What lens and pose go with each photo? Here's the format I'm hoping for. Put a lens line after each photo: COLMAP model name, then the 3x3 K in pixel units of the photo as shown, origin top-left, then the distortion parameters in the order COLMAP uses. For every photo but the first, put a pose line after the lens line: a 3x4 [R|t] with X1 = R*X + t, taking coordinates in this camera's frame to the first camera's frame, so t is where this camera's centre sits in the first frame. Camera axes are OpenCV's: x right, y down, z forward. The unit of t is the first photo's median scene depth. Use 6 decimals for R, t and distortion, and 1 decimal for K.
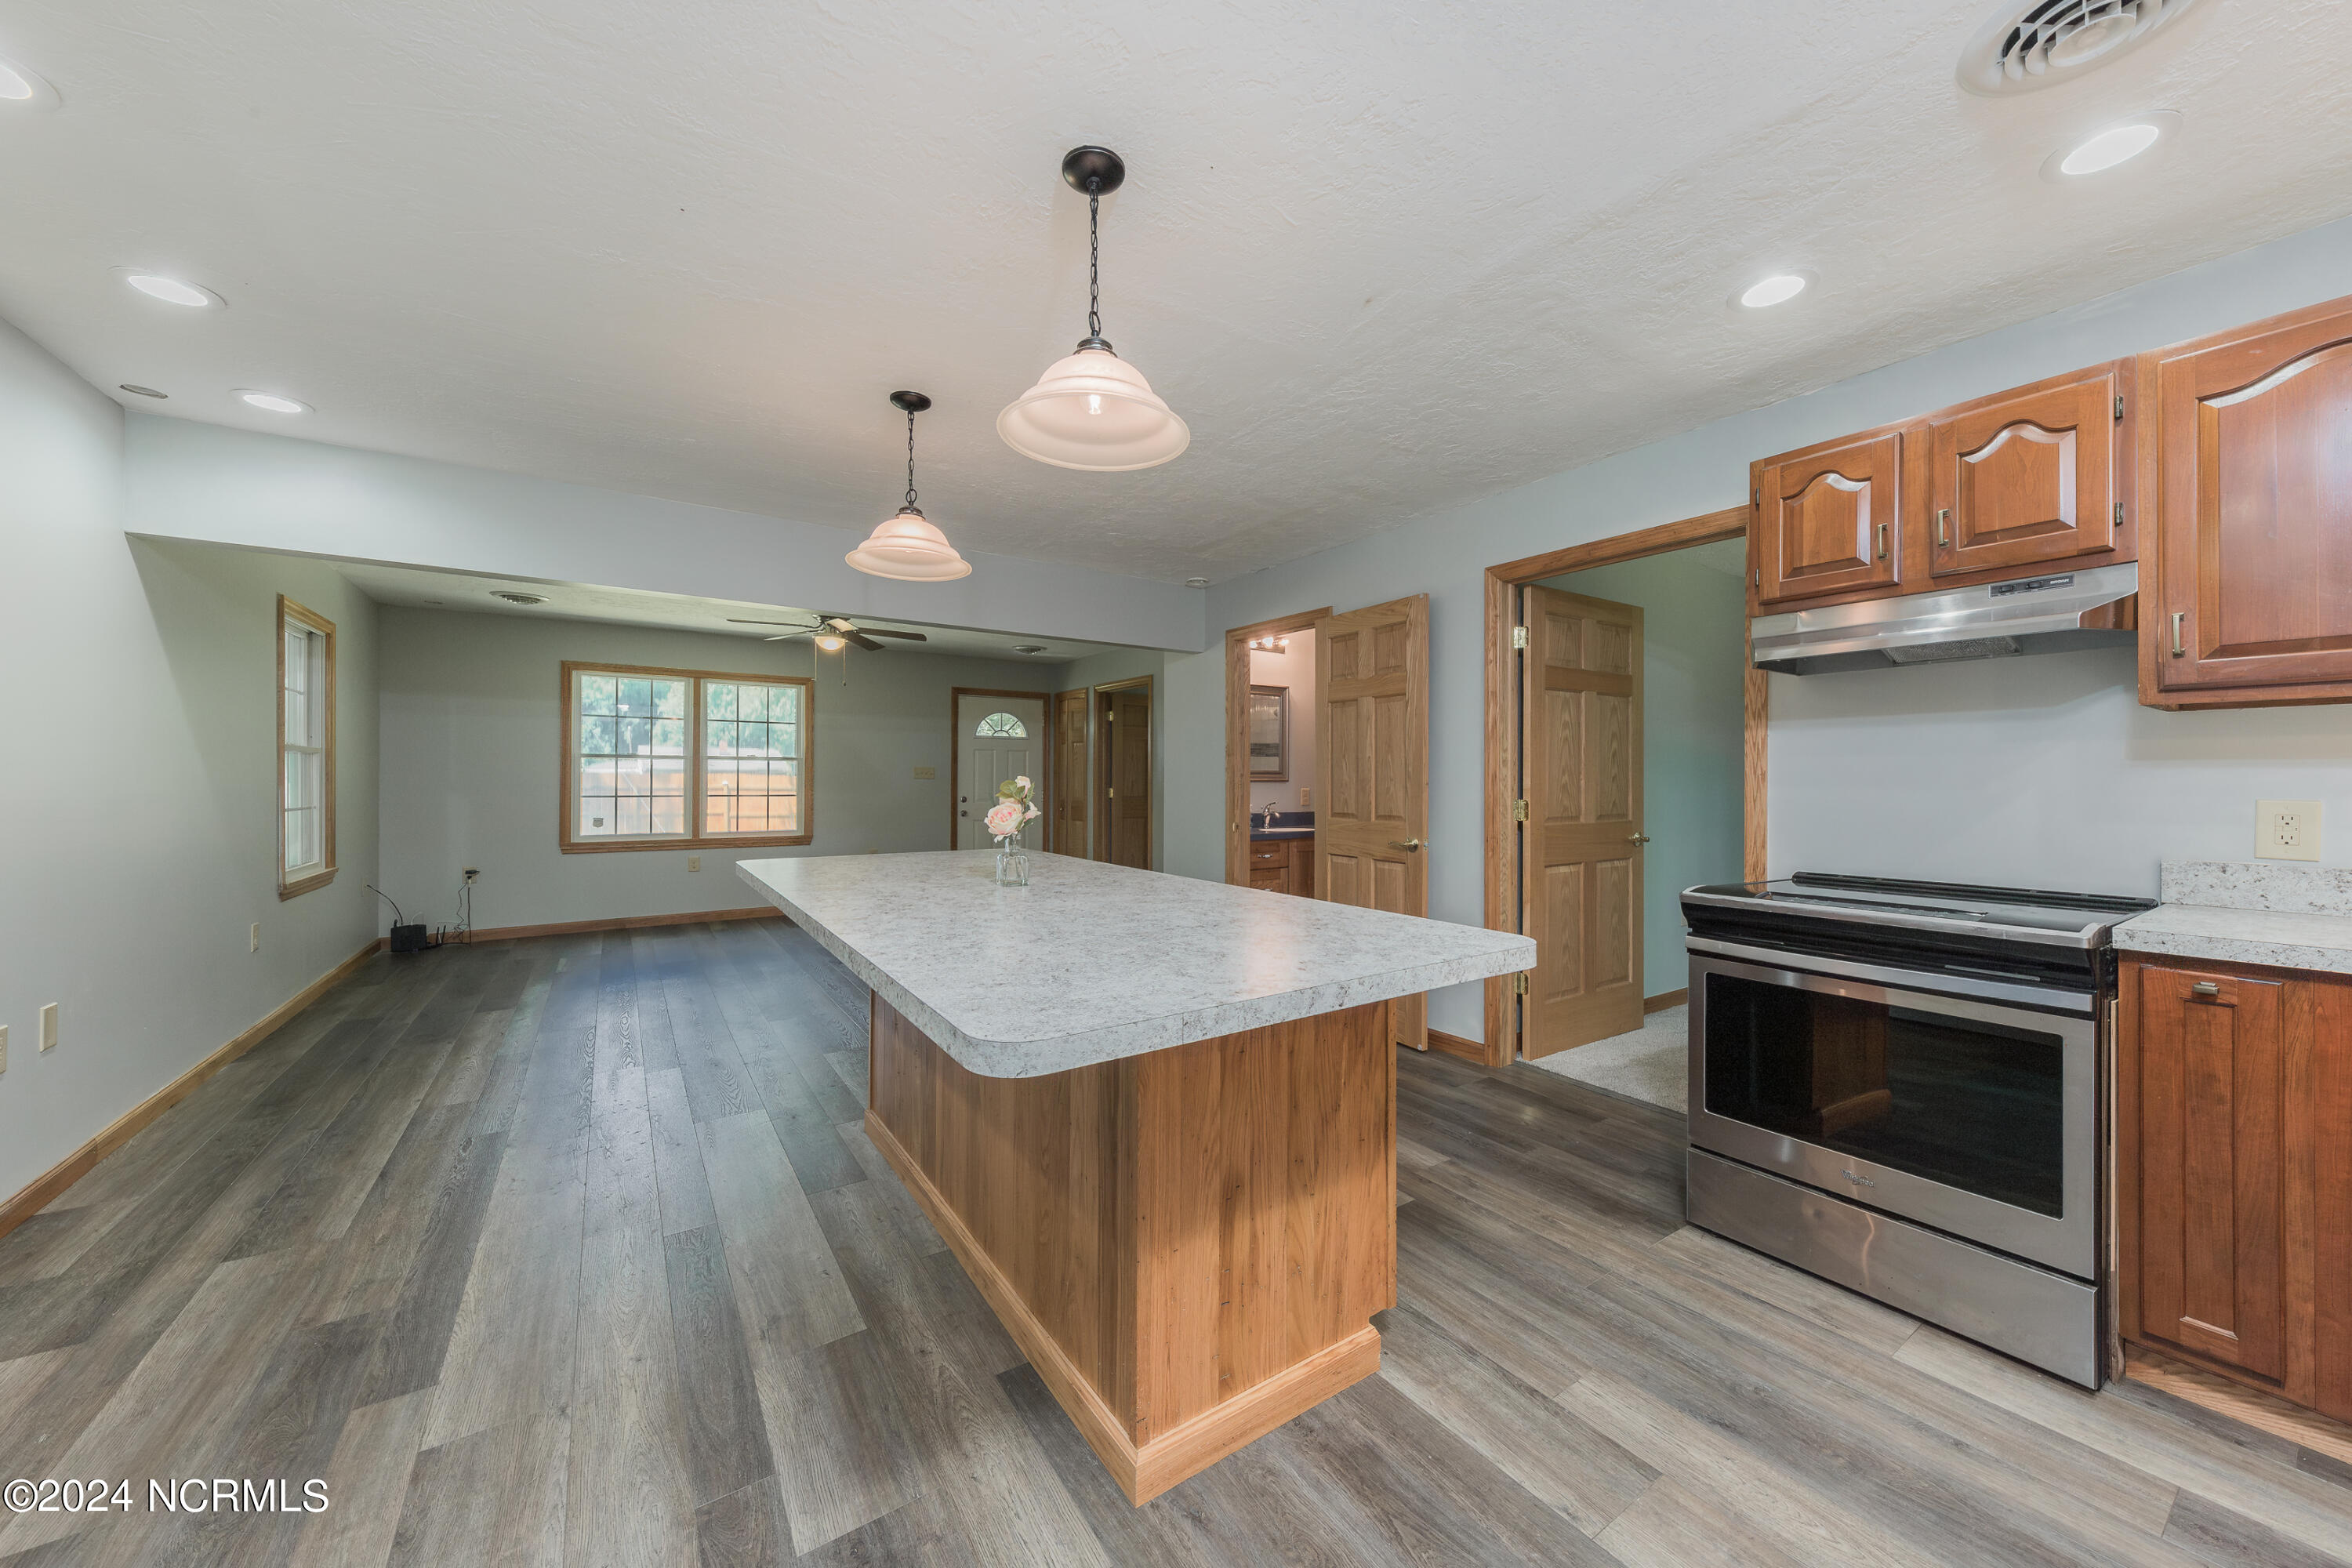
lens RADIAL K [[815.9, 0, 1176.0], [0, 815.9, 784.0], [0, 0, 1]] dist [0.000418, -0.000004]
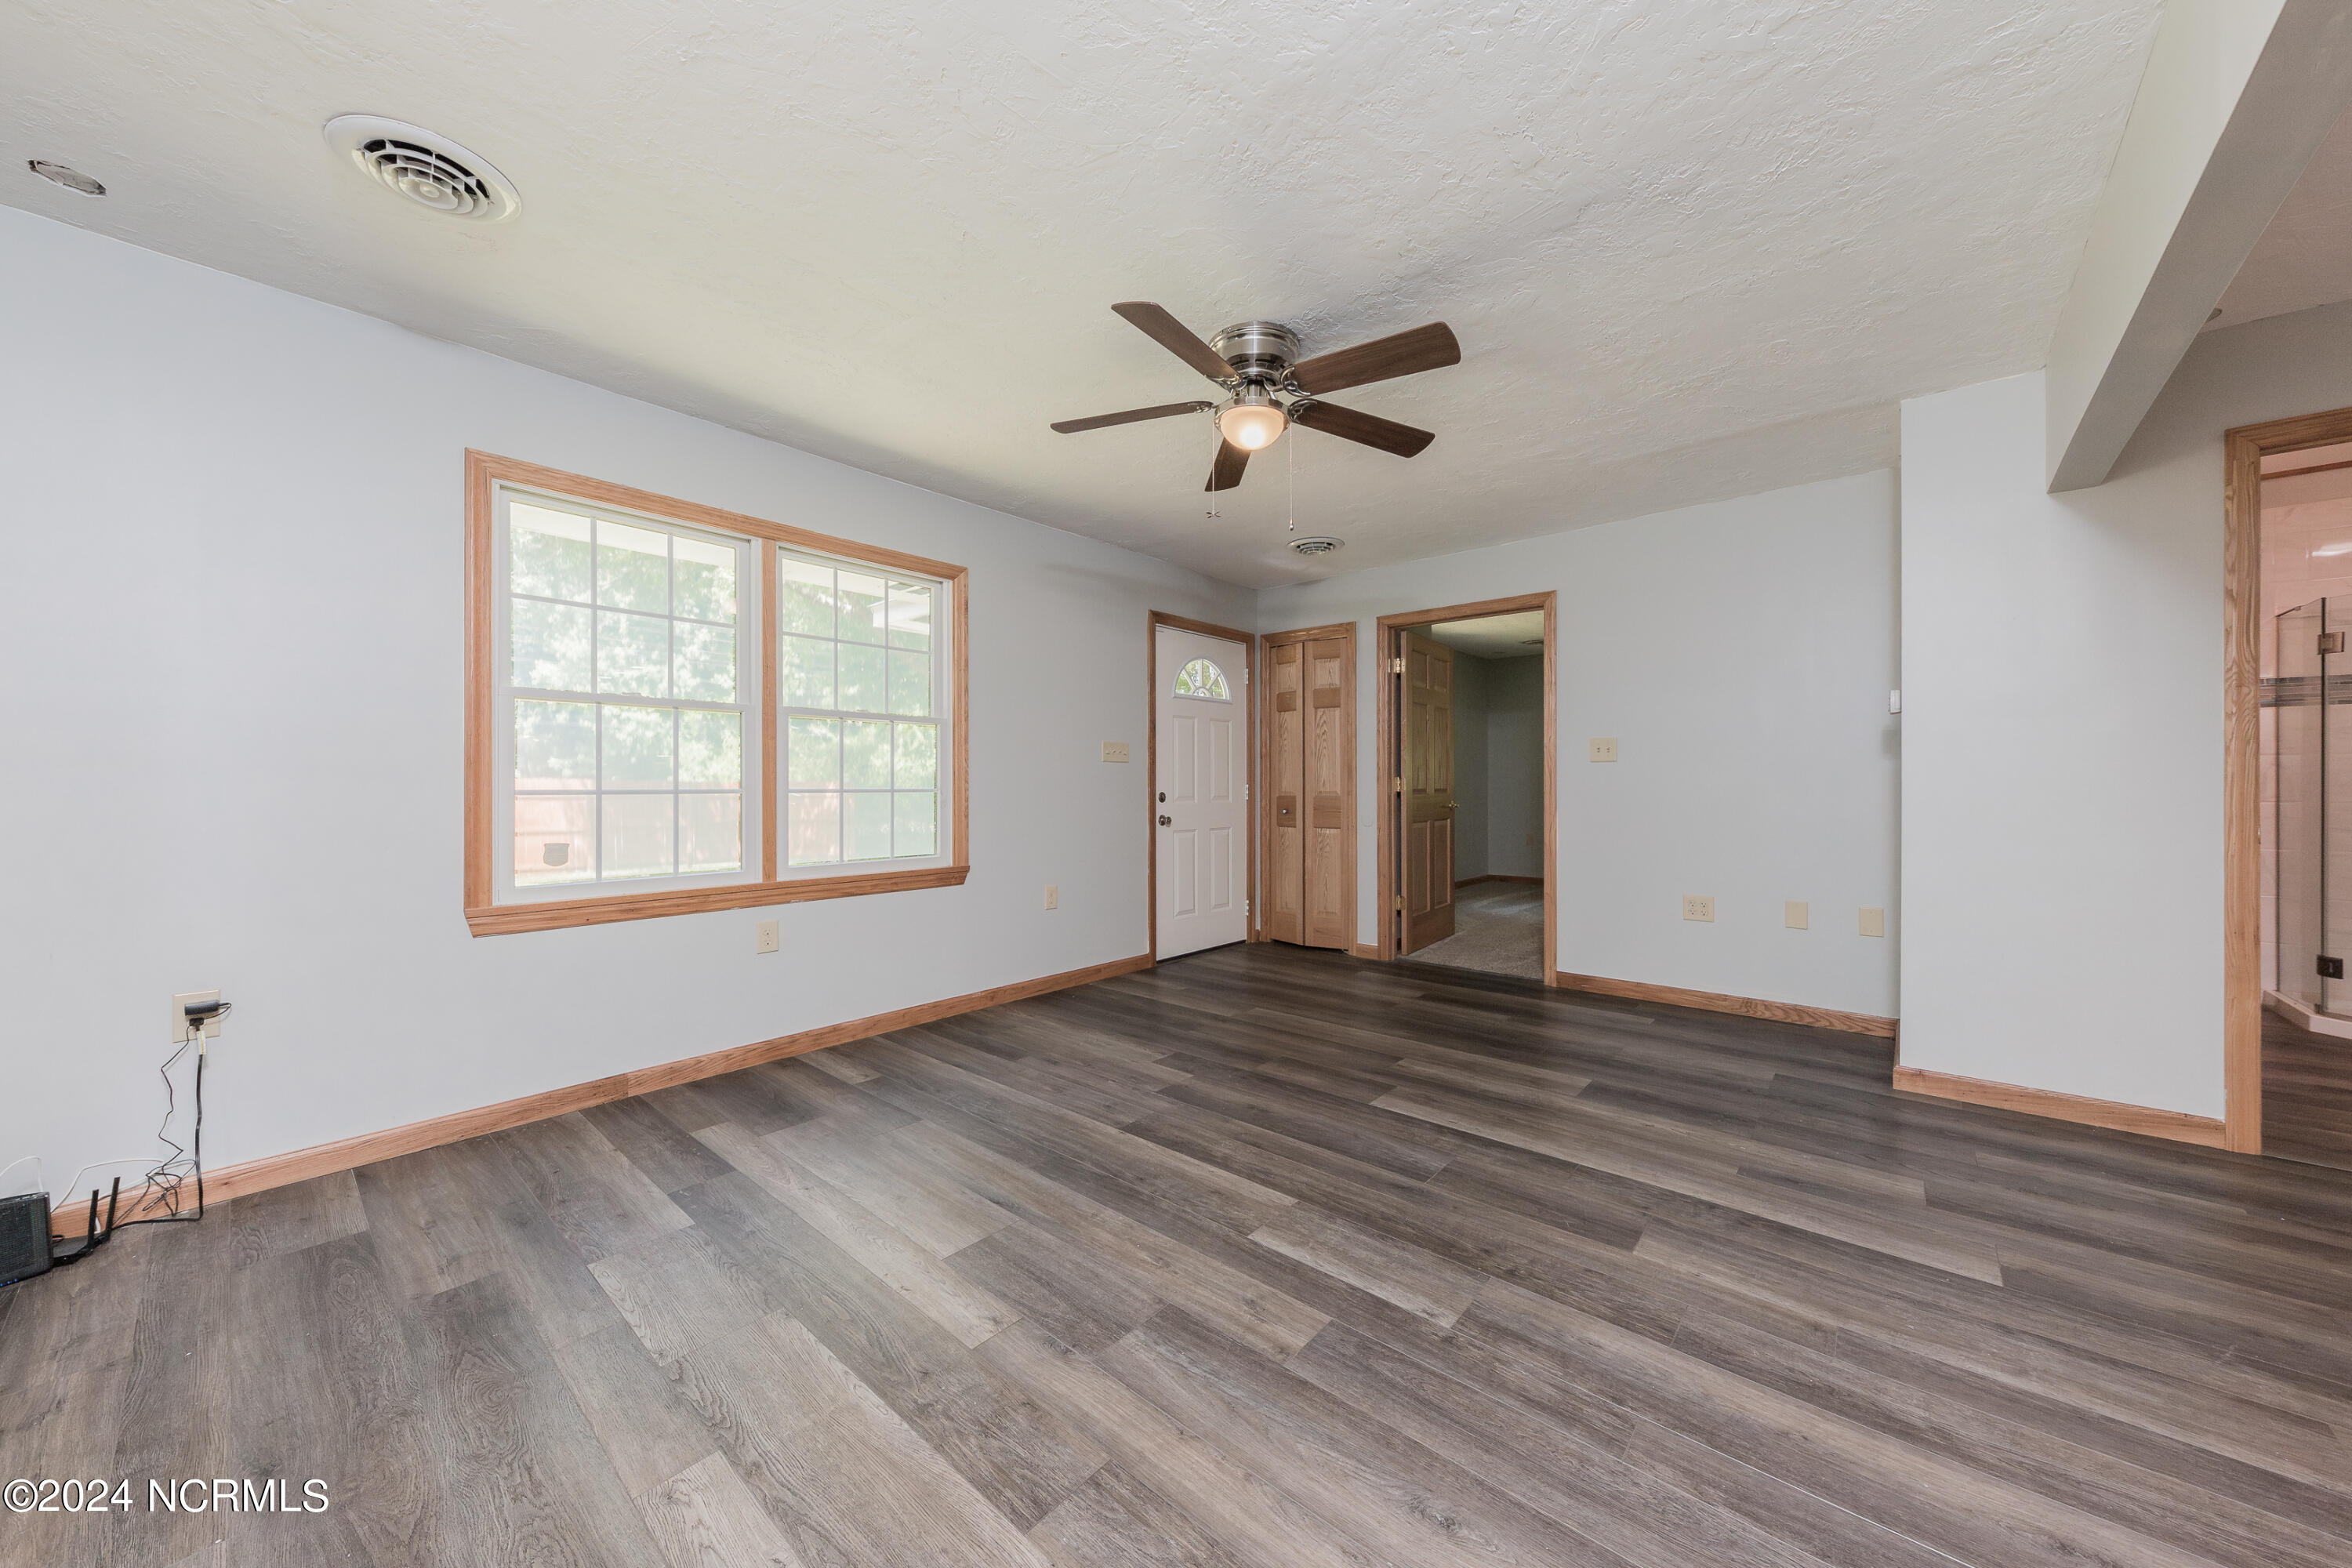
lens RADIAL K [[817.8, 0, 1180.5], [0, 817.8, 790.4], [0, 0, 1]] dist [0.016063, -0.007072]
pose [[0.967763, -0.008343, 0.251724, -0.831351], [0.007515, 0.999963, 0.004251, 0.023835], [-0.251750, -0.002222, 0.967790, 0.840937]]
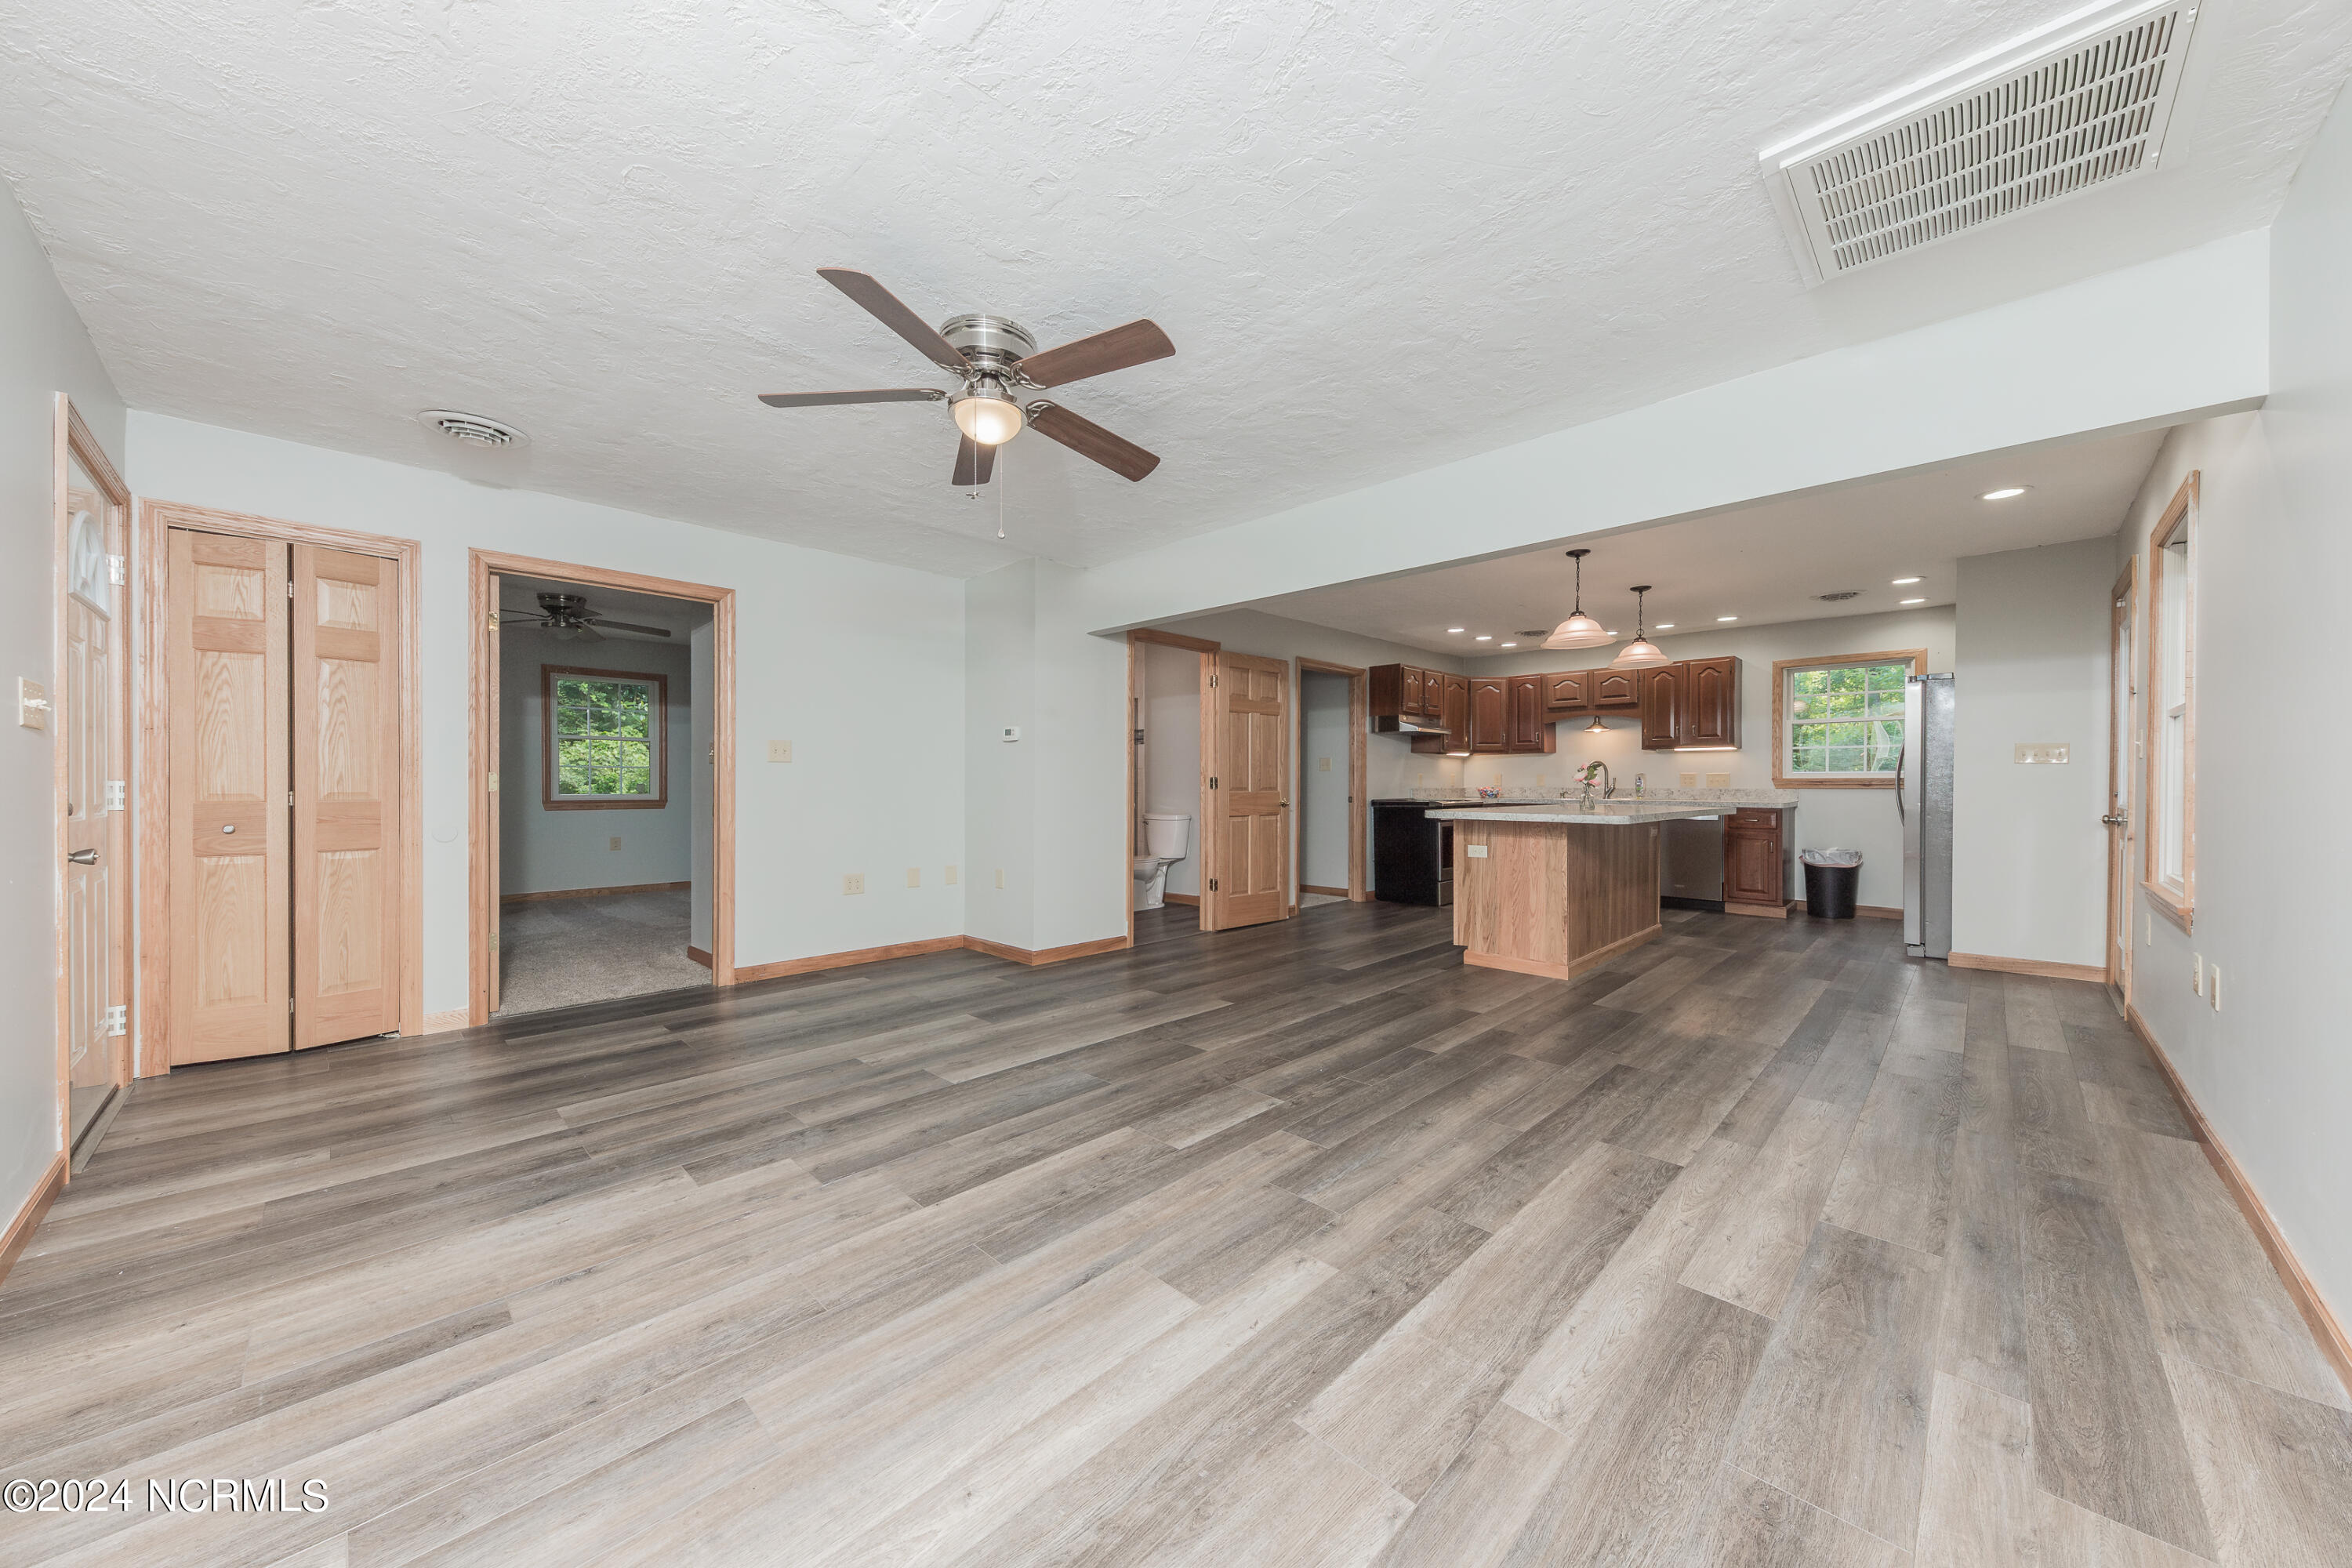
lens RADIAL K [[817.8, 0, 1180.5], [0, 817.8, 790.4], [0, 0, 1]] dist [0.016063, -0.007072]
pose [[-0.195835, -0.012939, 0.980551, -1.253672], [0.000290, 0.999912, 0.013252, 0.025282], [-0.980637, 0.002879, -0.195814, 1.424348]]
